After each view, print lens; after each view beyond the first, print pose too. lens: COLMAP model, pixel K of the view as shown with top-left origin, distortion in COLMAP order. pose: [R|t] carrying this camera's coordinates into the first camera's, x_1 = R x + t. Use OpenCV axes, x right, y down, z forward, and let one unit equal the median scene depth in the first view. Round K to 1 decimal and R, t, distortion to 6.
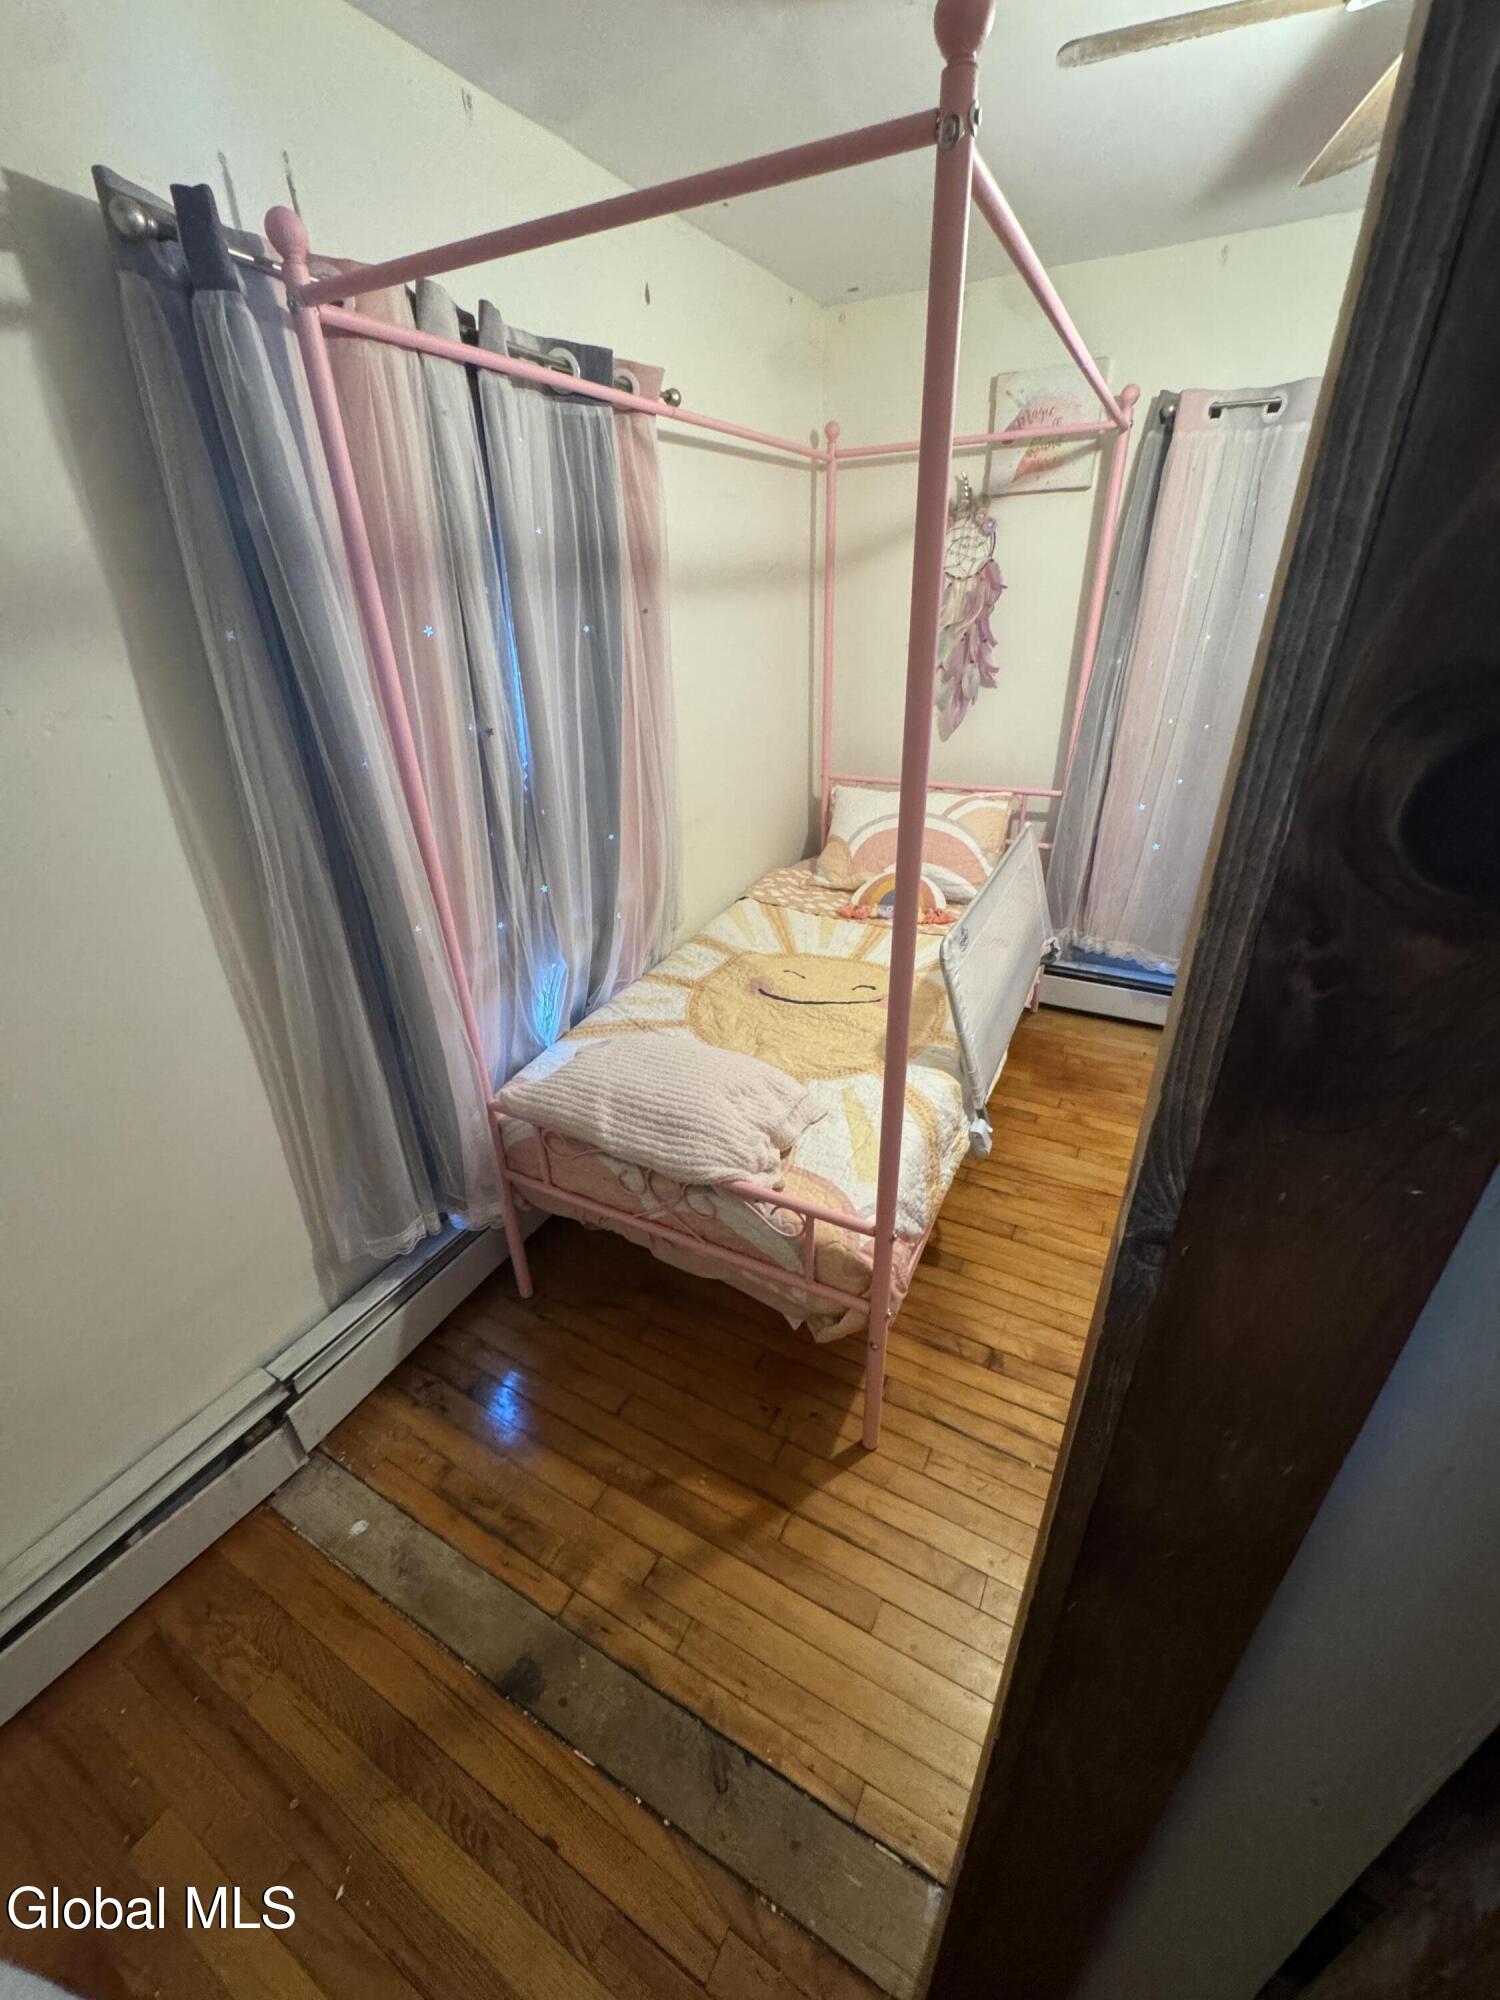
lens RADIAL K [[799.4, 0, 750.0], [0, 799.4, 1000.0], [0, 0, 1]] dist [0.000566, -0.000255]
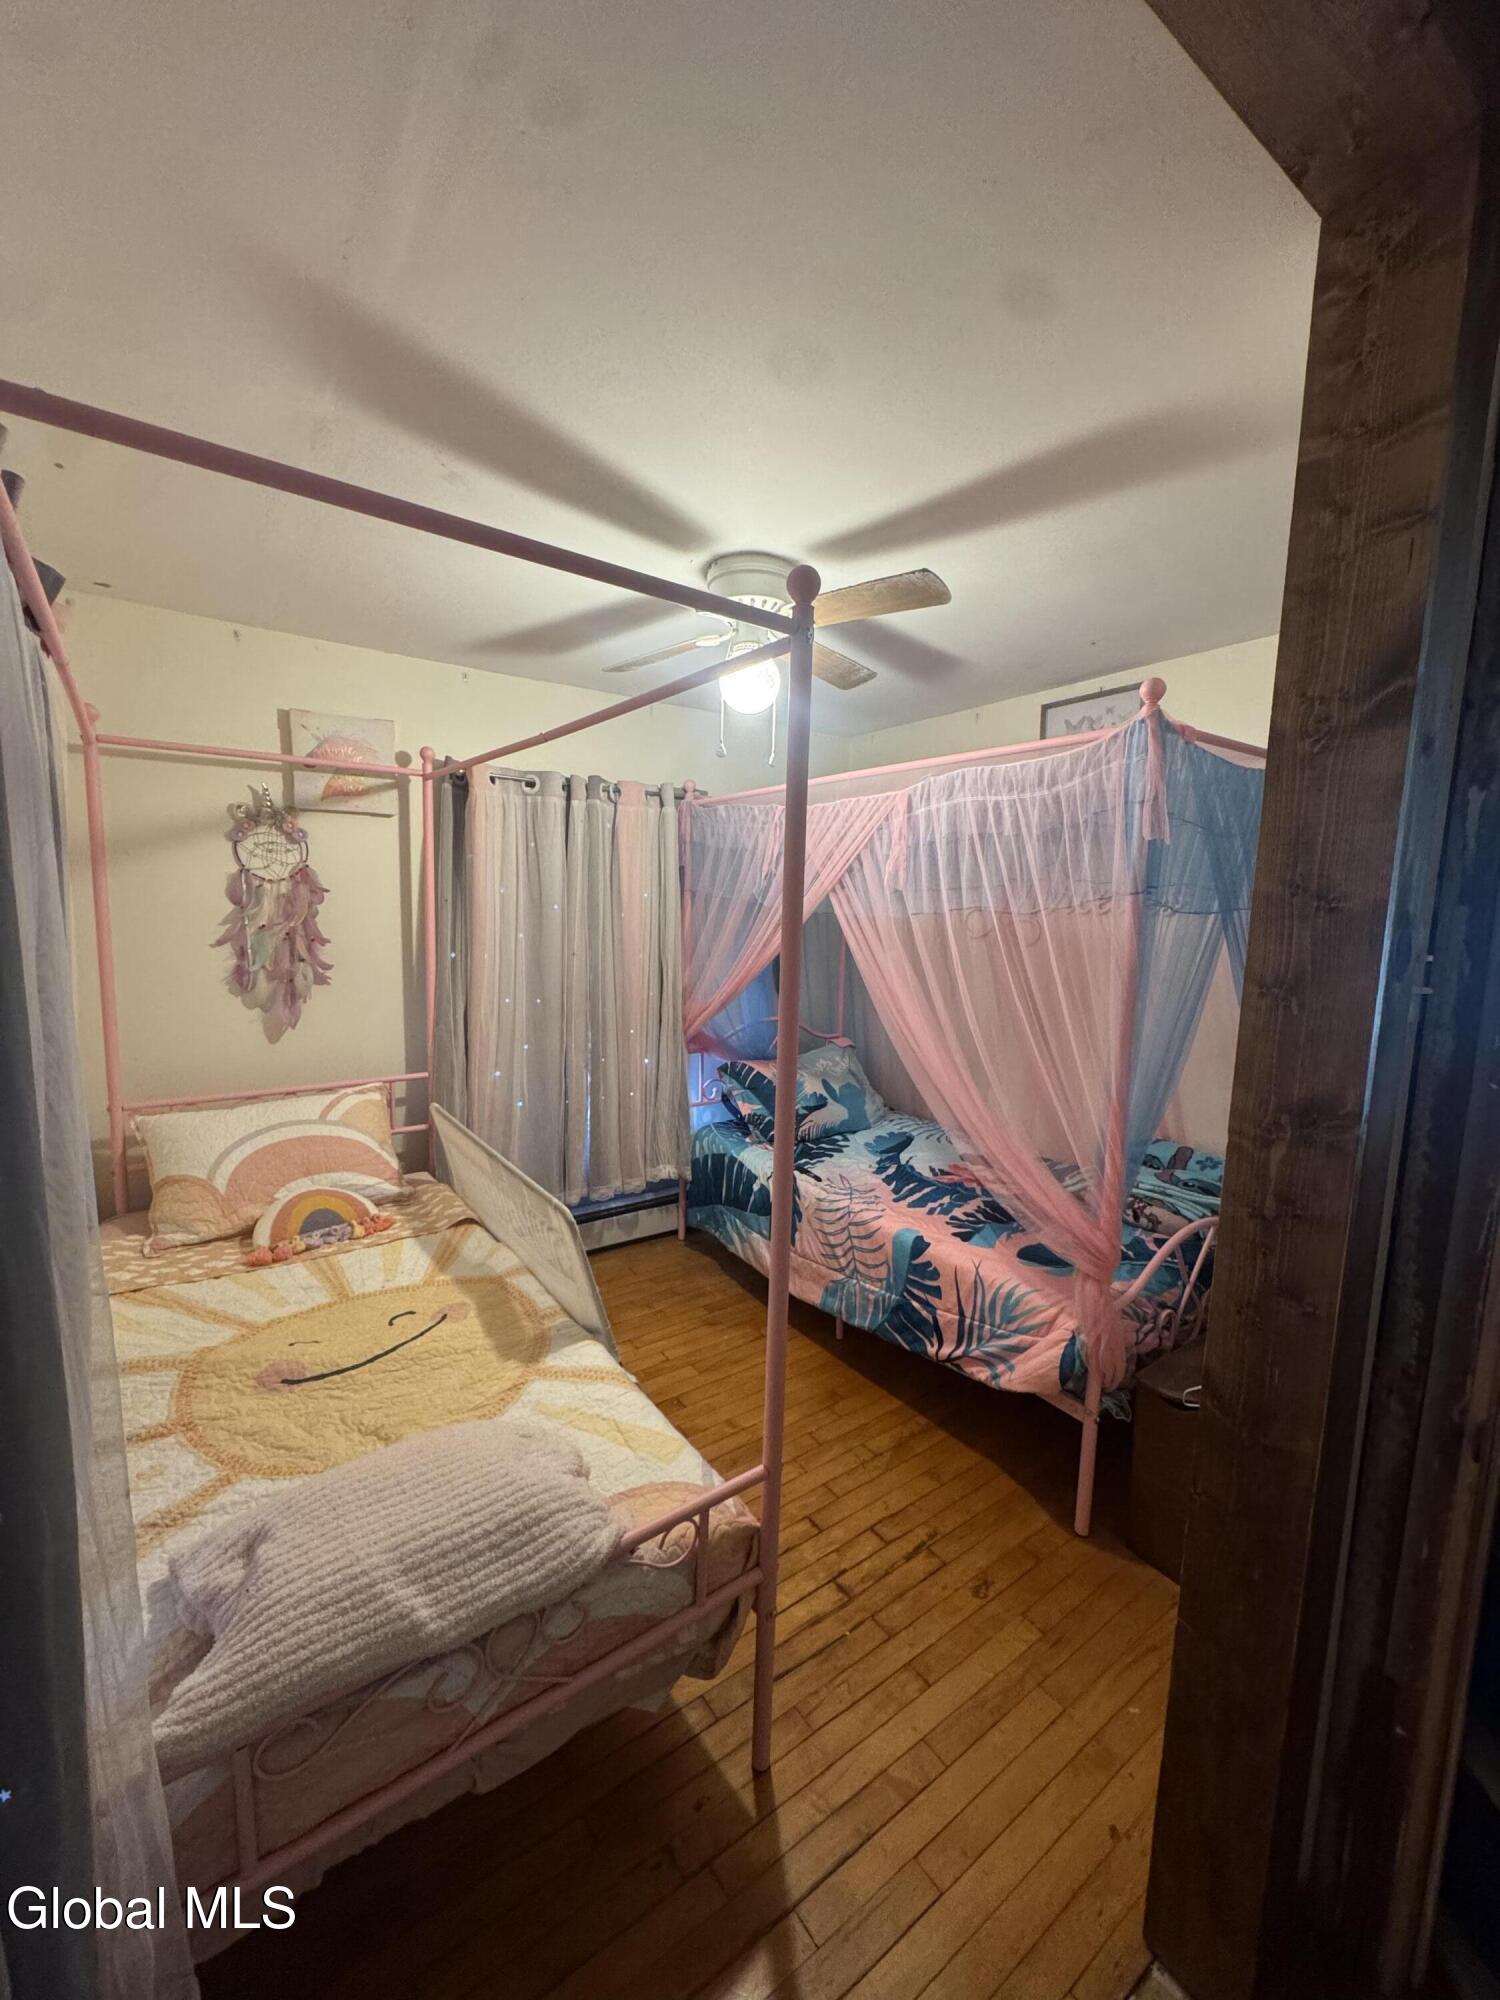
lens RADIAL K [[799.4, 0, 750.0], [0, 799.4, 1000.0], [0, 0, 1]] dist [0.000566, -0.000255]
pose [[0.438567, -0.070311, 0.895944, -0.384784], [0.383287, 0.916353, -0.115708, -0.075339], [-0.812865, 0.394150, 0.428832, 0.203209]]
